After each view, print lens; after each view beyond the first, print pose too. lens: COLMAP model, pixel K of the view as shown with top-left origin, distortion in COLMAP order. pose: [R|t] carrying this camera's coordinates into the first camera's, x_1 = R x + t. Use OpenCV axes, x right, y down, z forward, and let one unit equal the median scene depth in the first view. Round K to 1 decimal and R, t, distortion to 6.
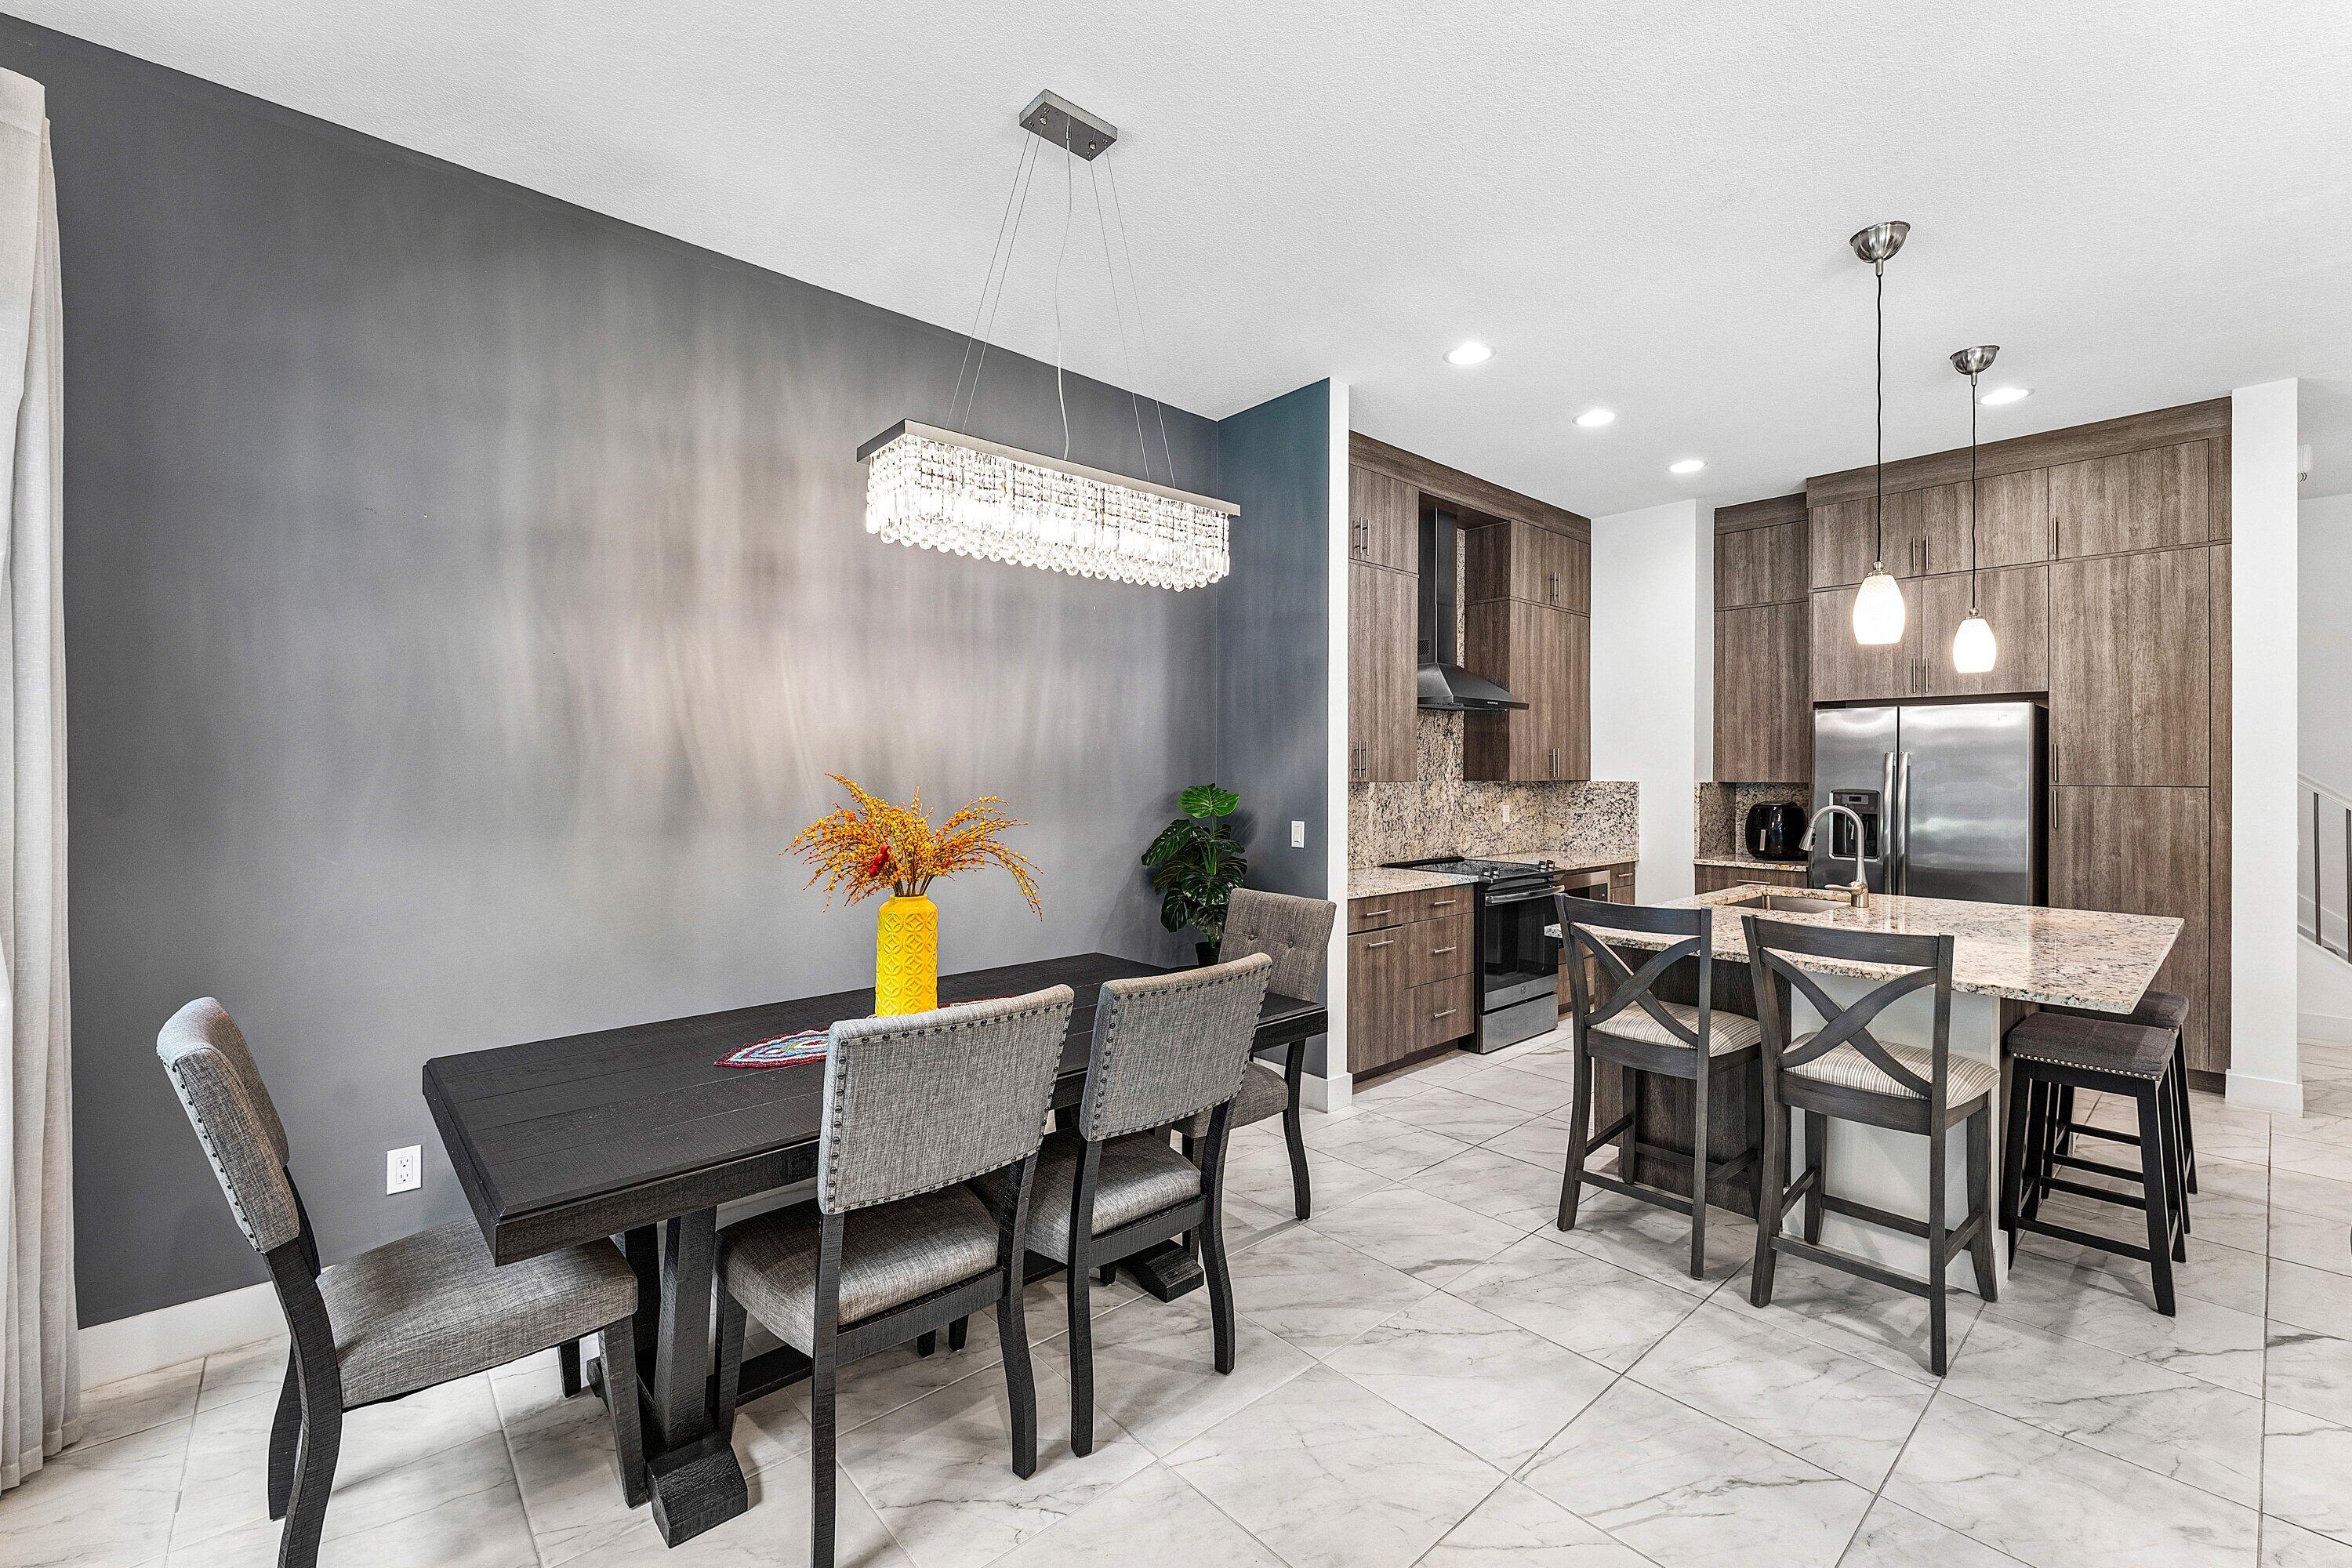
lens RADIAL K [[971.6, 0, 1176.7], [0, 971.6, 771.8], [0, 0, 1]] dist [0.001224, 0.000059]
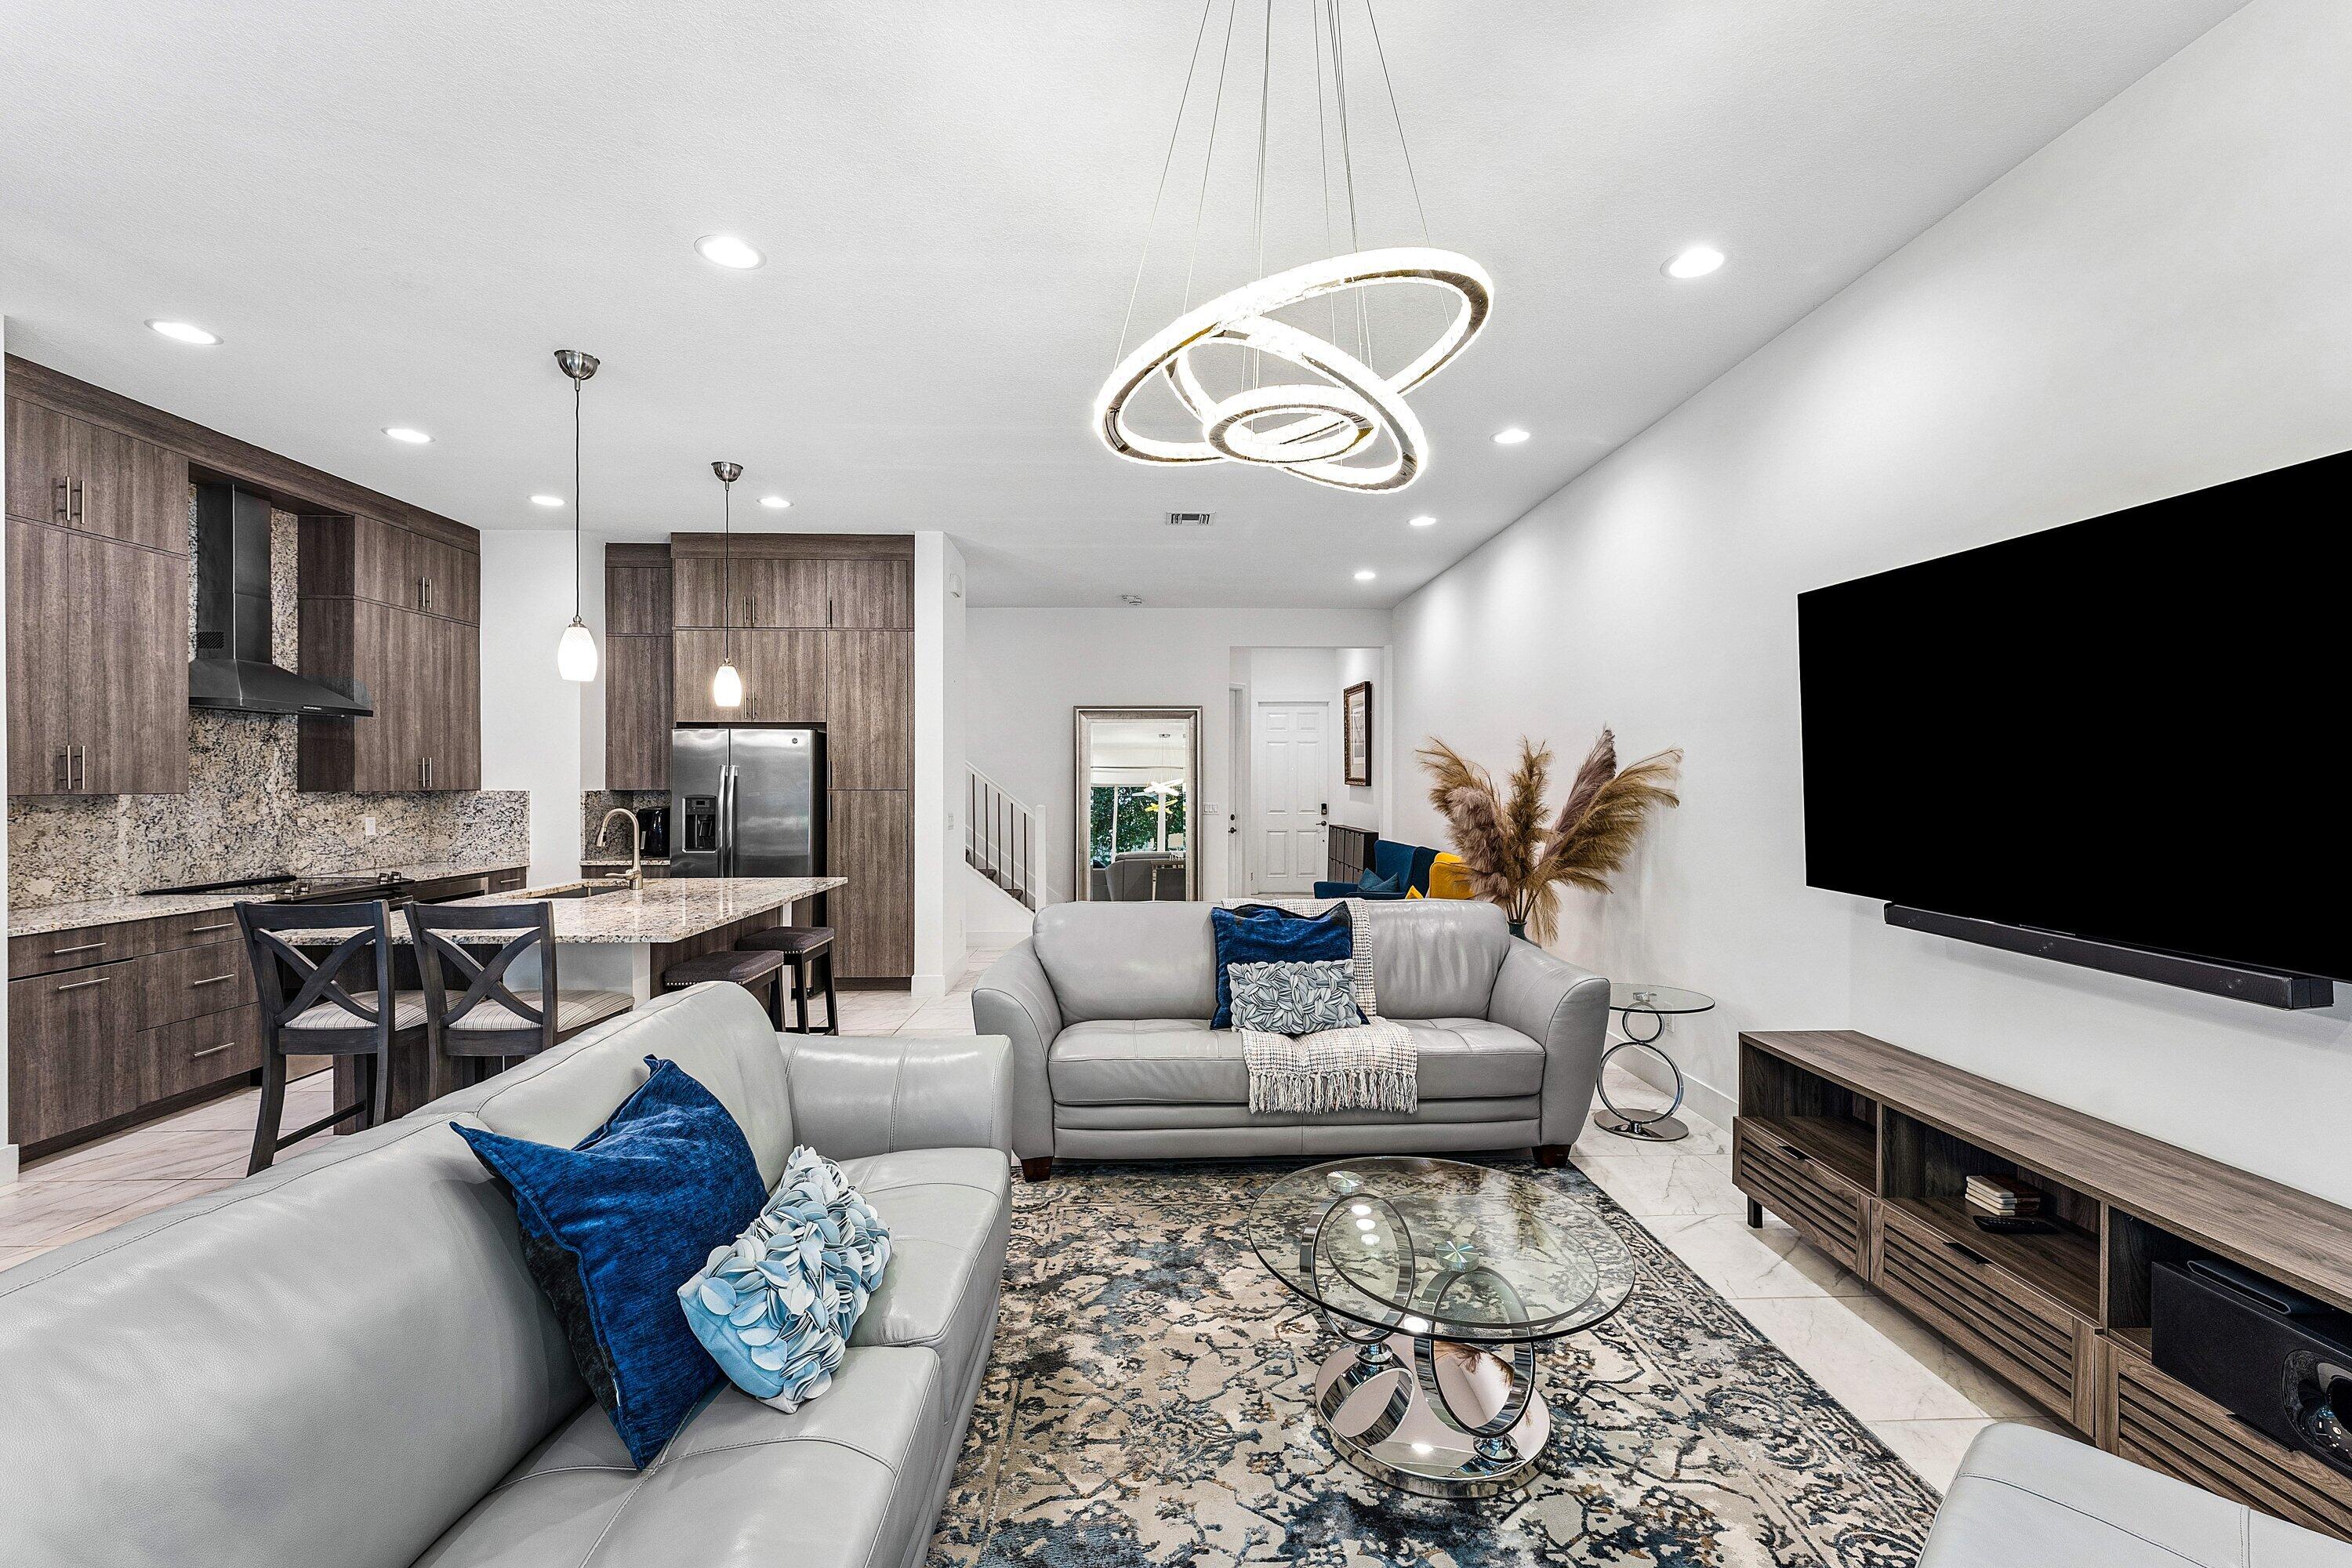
lens RADIAL K [[962.4, 0, 1178.7], [0, 962.4, 785.1], [0, 0, 1]] dist [-0.000619, 0.000168]
pose [[0.636763, -0.006544, 0.771032, 0.153475], [0.003156, 0.999978, 0.005881, 0.000347], [-0.771053, -0.001311, 0.636769, -0.249124]]
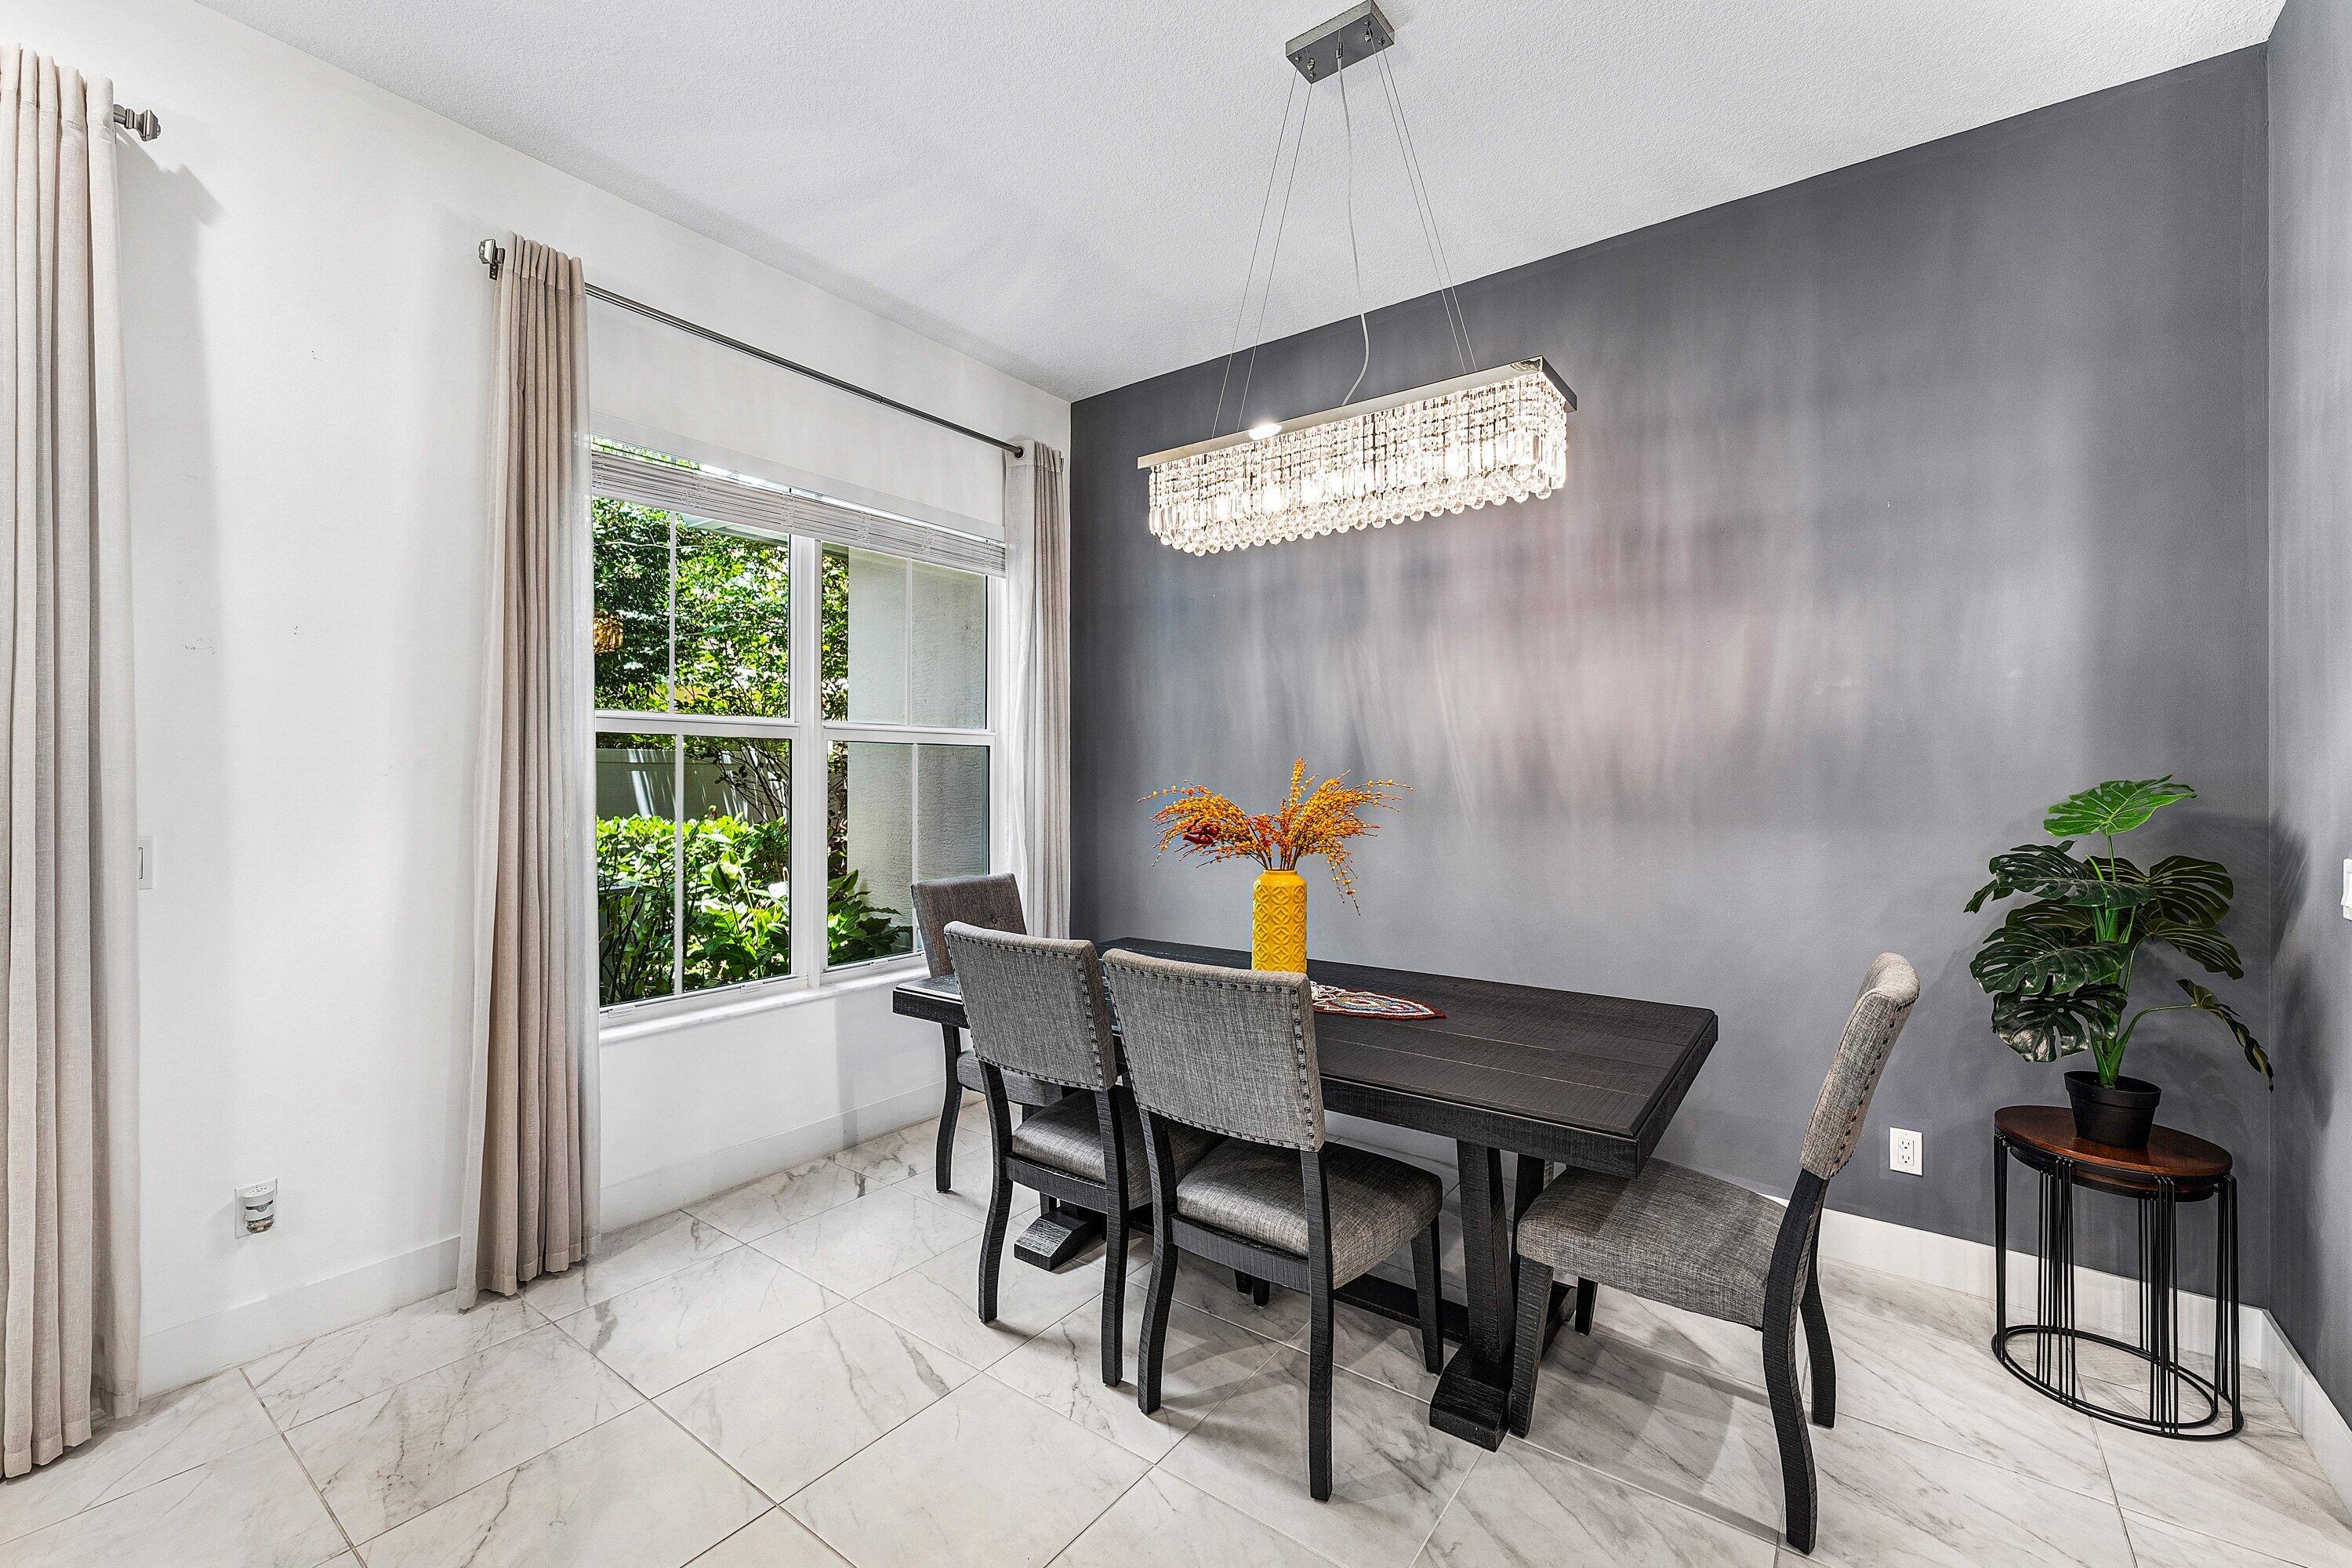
lens RADIAL K [[971.6, 0, 1176.7], [0, 971.6, 771.8], [0, 0, 1]] dist [0.001224, 0.000059]
pose [[0.202014, -0.006666, -0.979360, 0.382135], [-0.002196, 0.999971, -0.007259, 0.013603], [0.979380, 0.003617, 0.201994, 0.340598]]
